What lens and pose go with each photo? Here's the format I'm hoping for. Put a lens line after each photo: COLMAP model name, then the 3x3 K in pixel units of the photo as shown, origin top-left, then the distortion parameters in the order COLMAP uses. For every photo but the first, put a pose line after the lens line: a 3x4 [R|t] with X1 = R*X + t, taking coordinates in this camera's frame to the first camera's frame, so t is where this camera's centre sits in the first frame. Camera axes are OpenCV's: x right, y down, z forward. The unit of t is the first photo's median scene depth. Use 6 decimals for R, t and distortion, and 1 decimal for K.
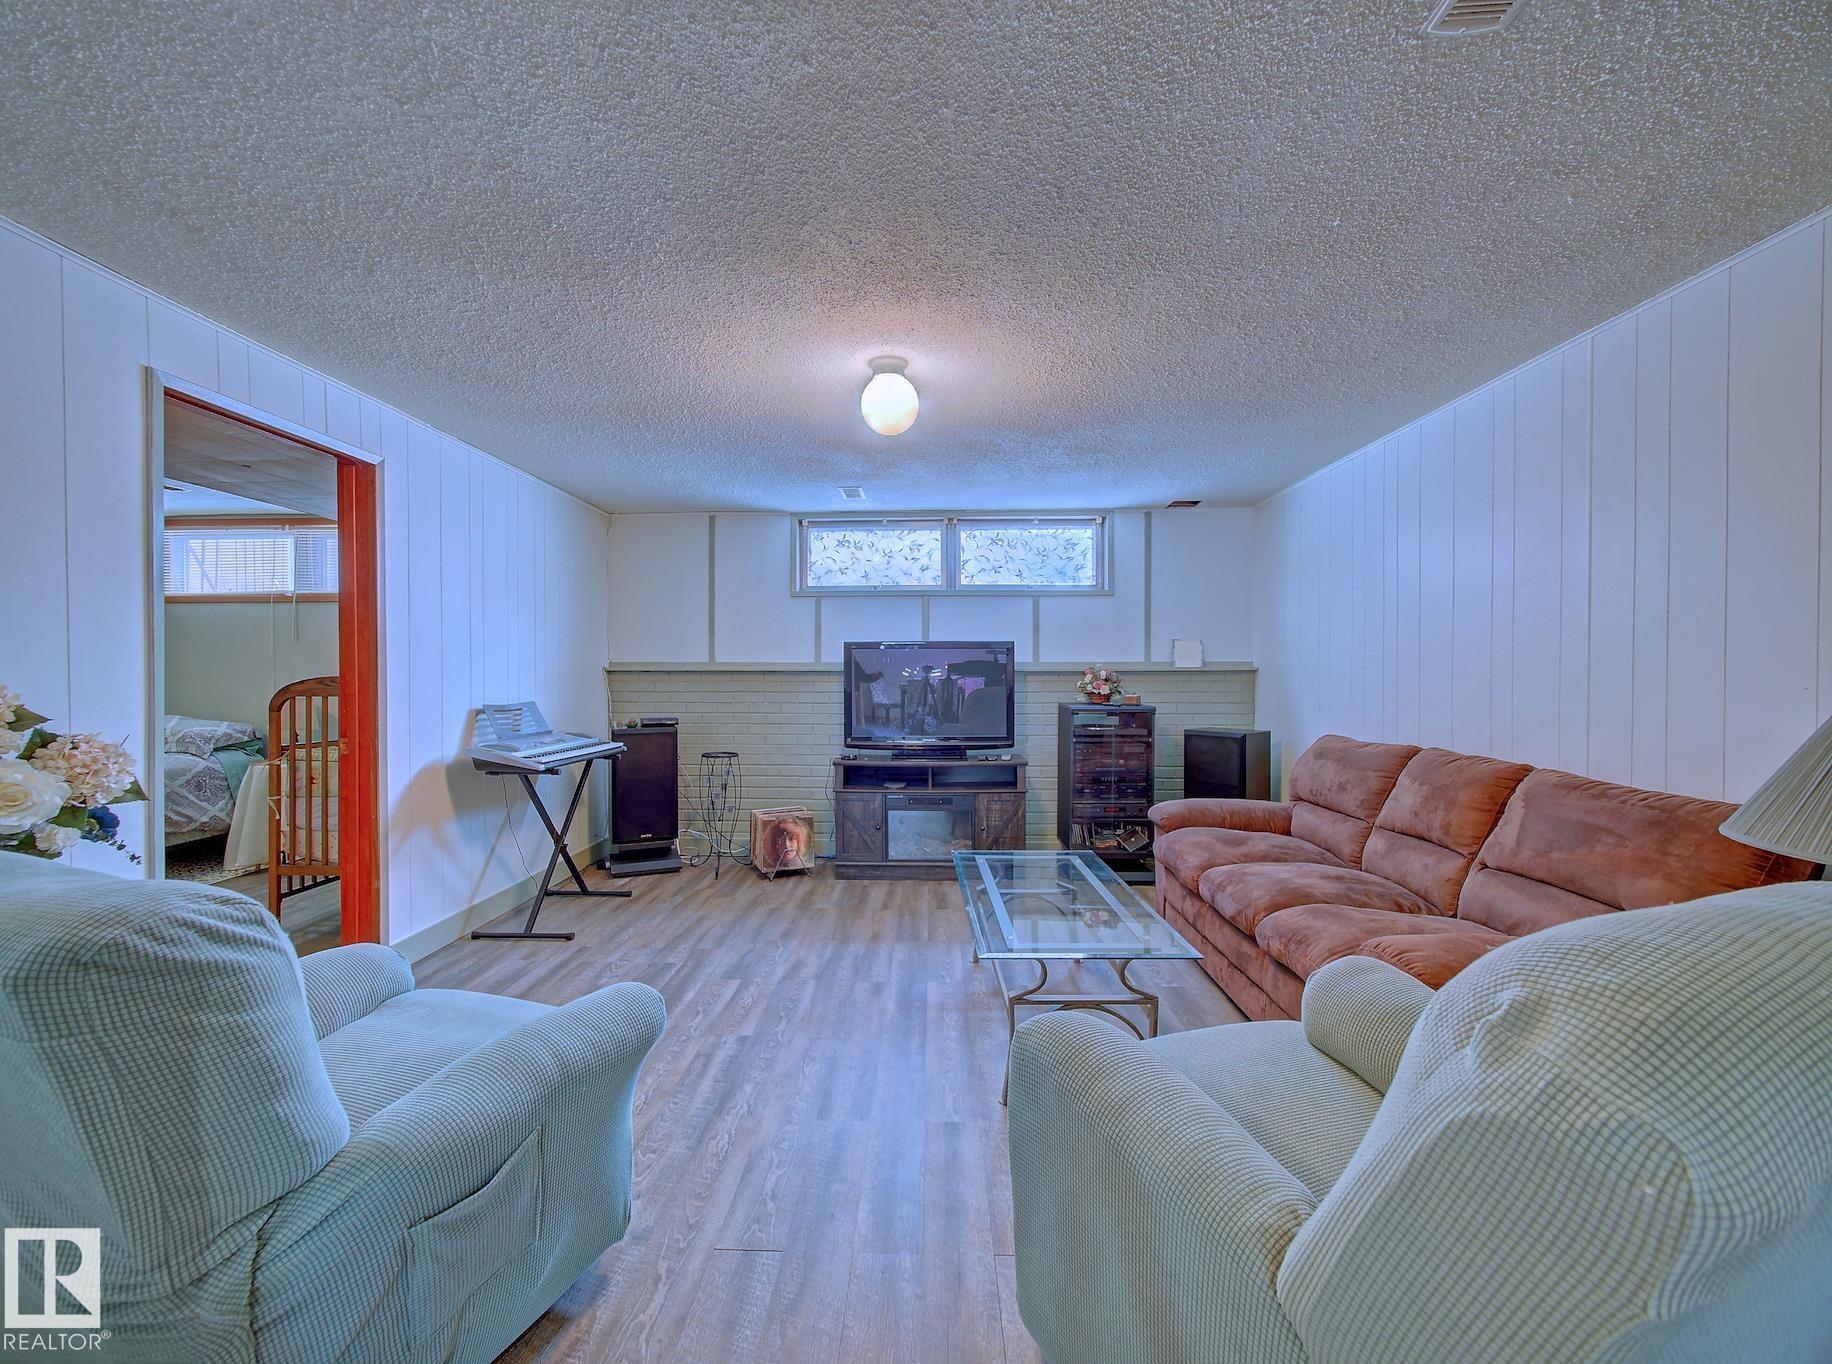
lens RADIAL K [[732.3, 0, 916.0], [0, 732.3, 682.0], [0, 0, 1]] dist [0.000730, -0.000010]
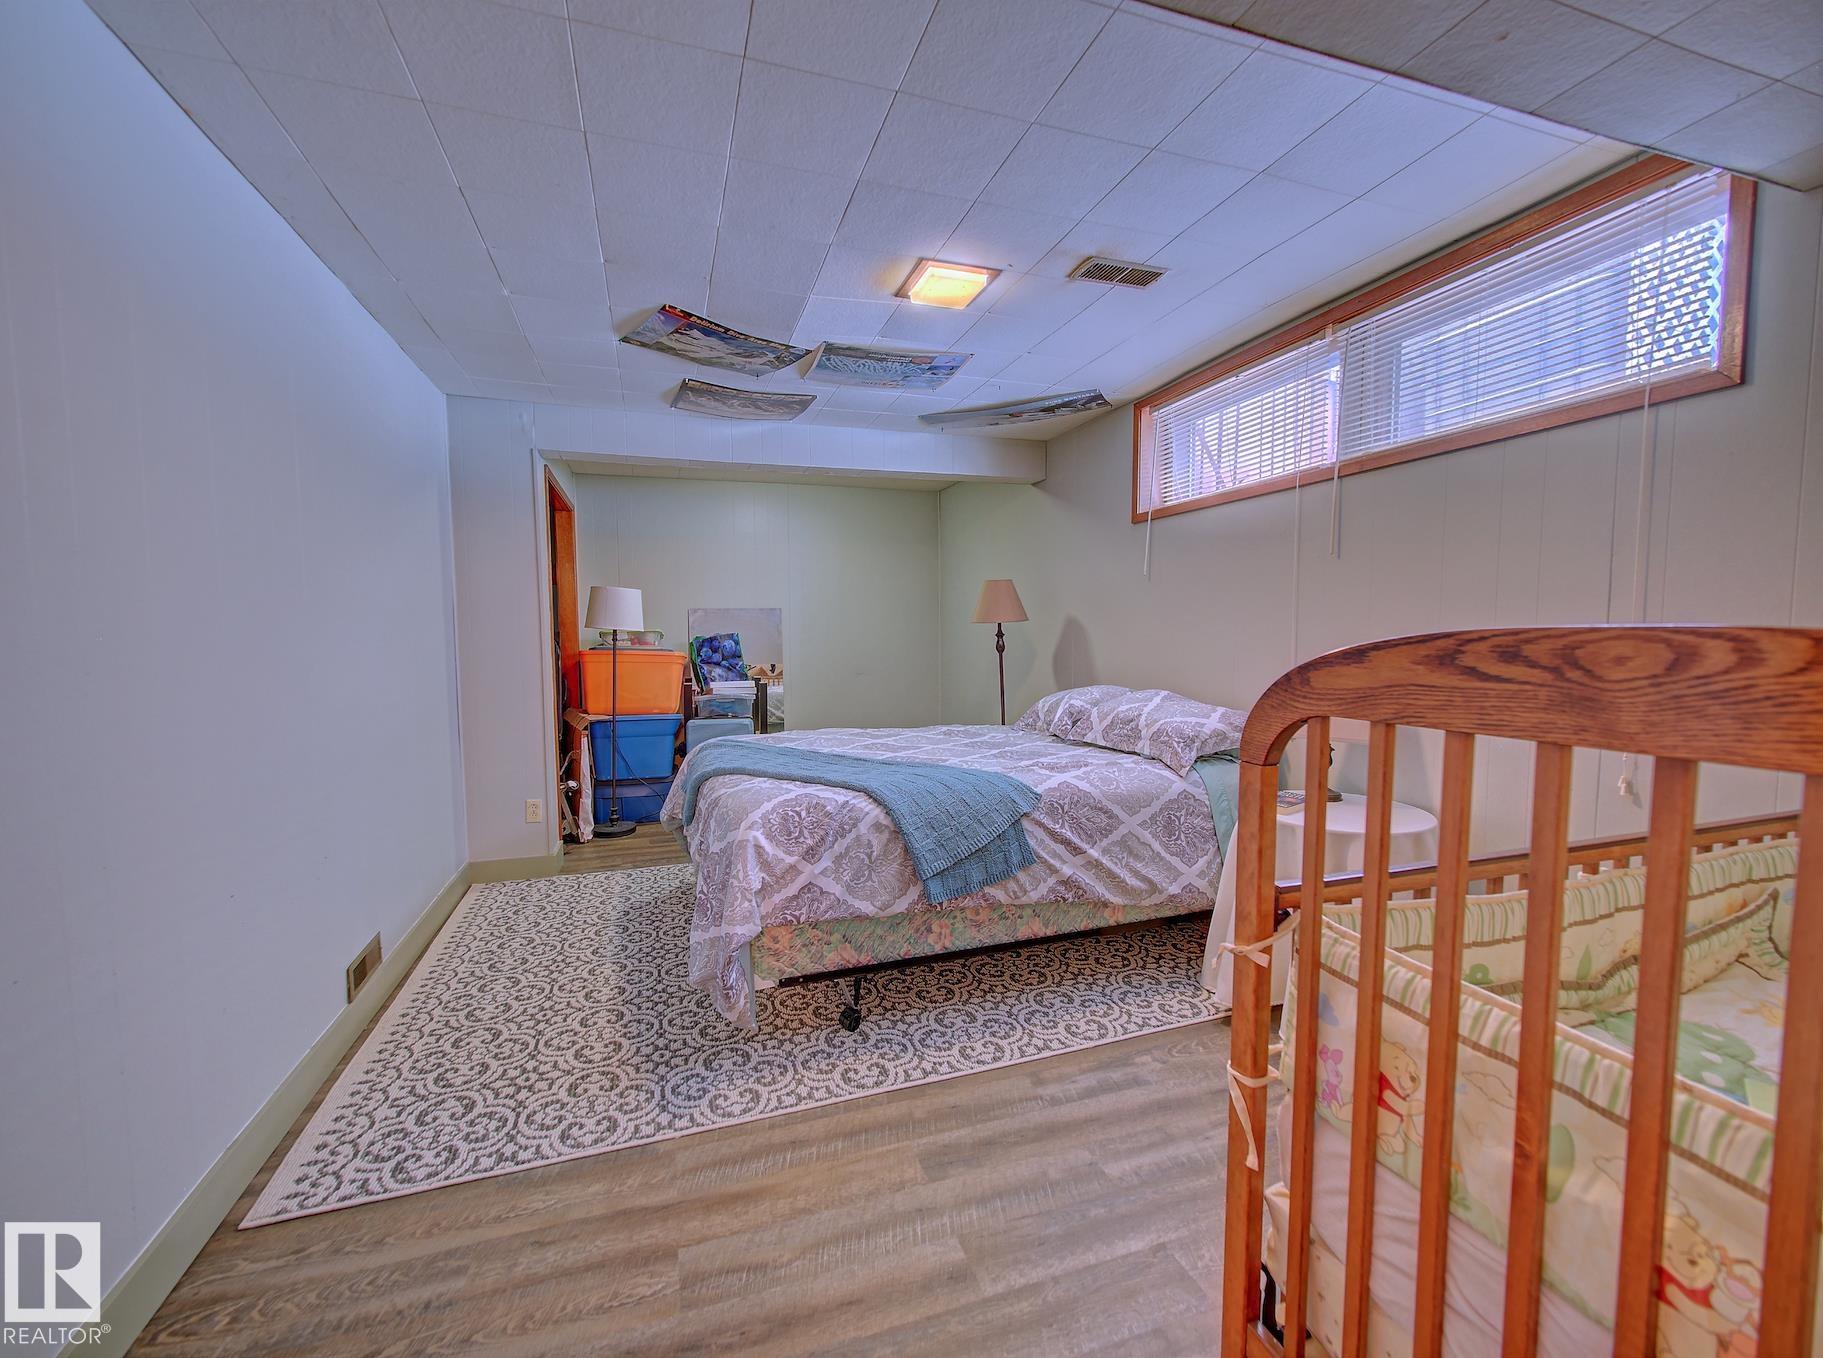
lens RADIAL K [[736.7, 0, 900.1], [0, 736.7, 676.0], [0, 0, 1]] dist [0.000814, 0.000302]
pose [[0.334831, 0.061248, -0.940285, -0.524294], [-0.003006, 0.997950, 0.063934, -0.006757], [0.942273, -0.018581, 0.334329, 0.617362]]
